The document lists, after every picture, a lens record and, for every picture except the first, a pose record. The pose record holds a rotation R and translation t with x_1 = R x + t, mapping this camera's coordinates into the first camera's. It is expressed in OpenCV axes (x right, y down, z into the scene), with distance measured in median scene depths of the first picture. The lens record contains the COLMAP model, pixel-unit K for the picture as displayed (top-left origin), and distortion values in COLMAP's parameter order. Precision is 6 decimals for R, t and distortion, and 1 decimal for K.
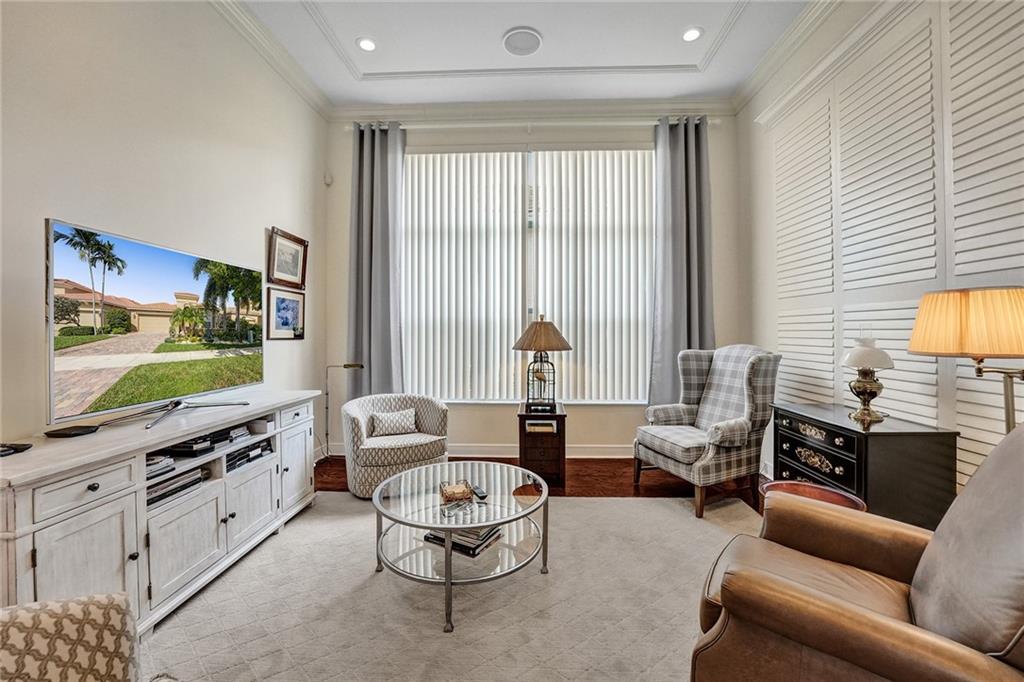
lens RADIAL K [[419.7, 0, 512.0], [0, 419.7, 328.9], [0, 0, 1]] dist [-0.027248, 0.002316]
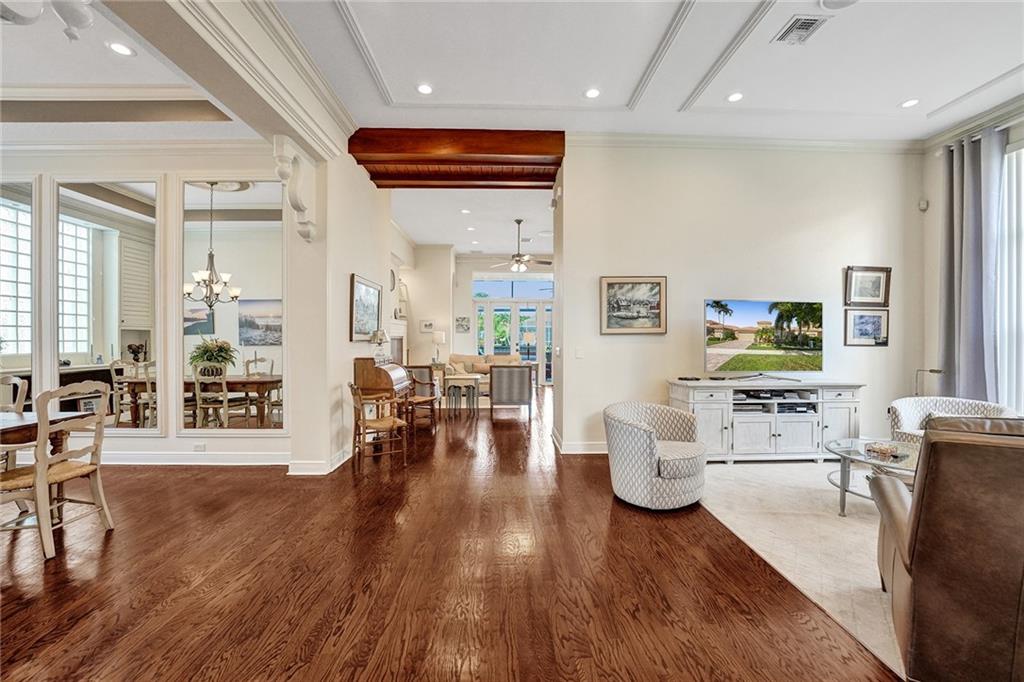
lens RADIAL K [[419.7, 0, 517.5], [0, 419.7, 341.1], [0, 0, 1]] dist [-0.027248, 0.002316]
pose [[0.076936, 0.005917, -0.997018, 0.776005], [0.001920, 0.999980, 0.006083, -0.000051], [0.997034, -0.002382, 0.076924, -0.245728]]
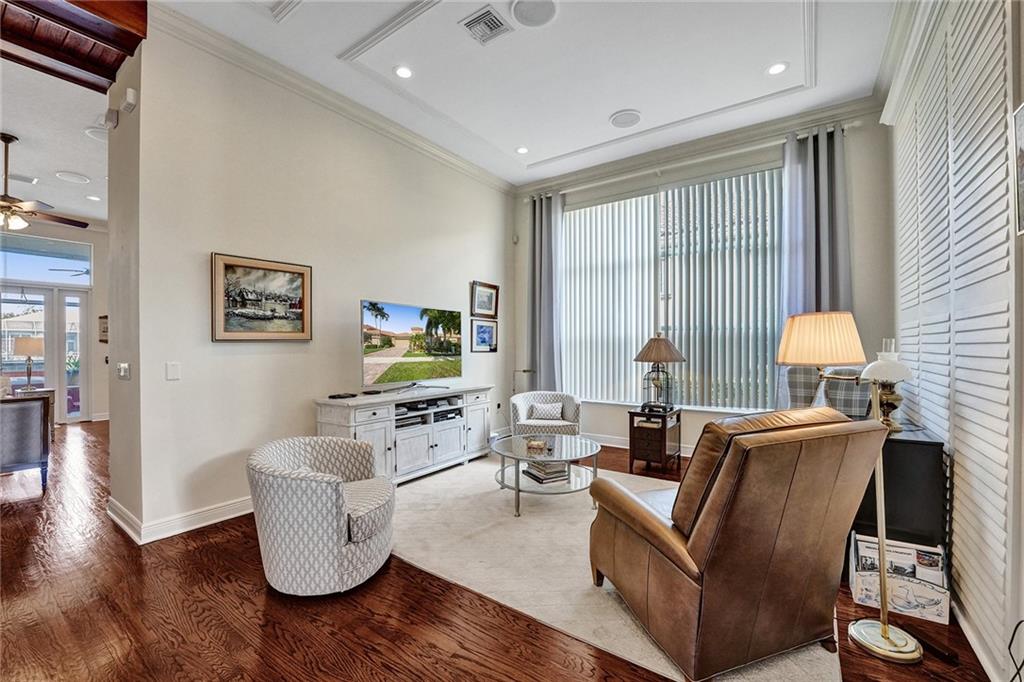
lens RADIAL K [[419.7, 0, 518.1], [0, 419.7, 348.1], [0, 0, 1]] dist [-0.027248, 0.002316]
pose [[0.844855, -0.001336, -0.534994, 0.437870], [0.006625, 0.999946, 0.007964, -0.000608], [0.534955, -0.010273, 0.844818, -0.268484]]
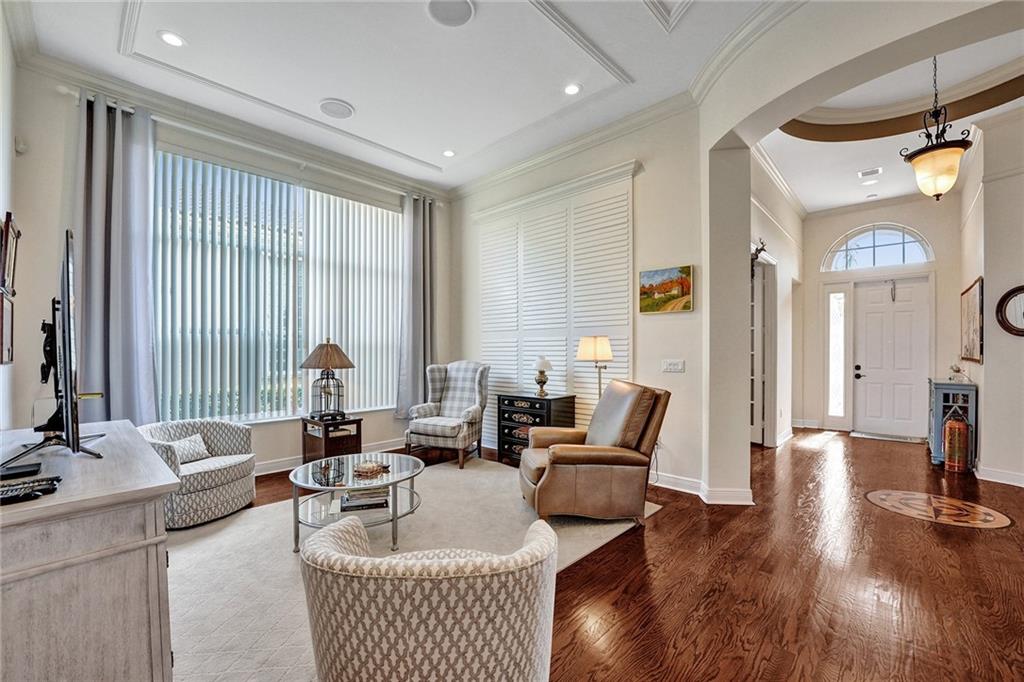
lens RADIAL K [[419.7, 0, 512.8], [0, 419.7, 354.5], [0, 0, 1]] dist [-0.027248, 0.002316]
pose [[0.656967, -0.005587, 0.753899, -0.552418], [-0.002932, 0.999946, 0.009966, -0.000783], [-0.753914, -0.008758, 0.656915, -0.173869]]
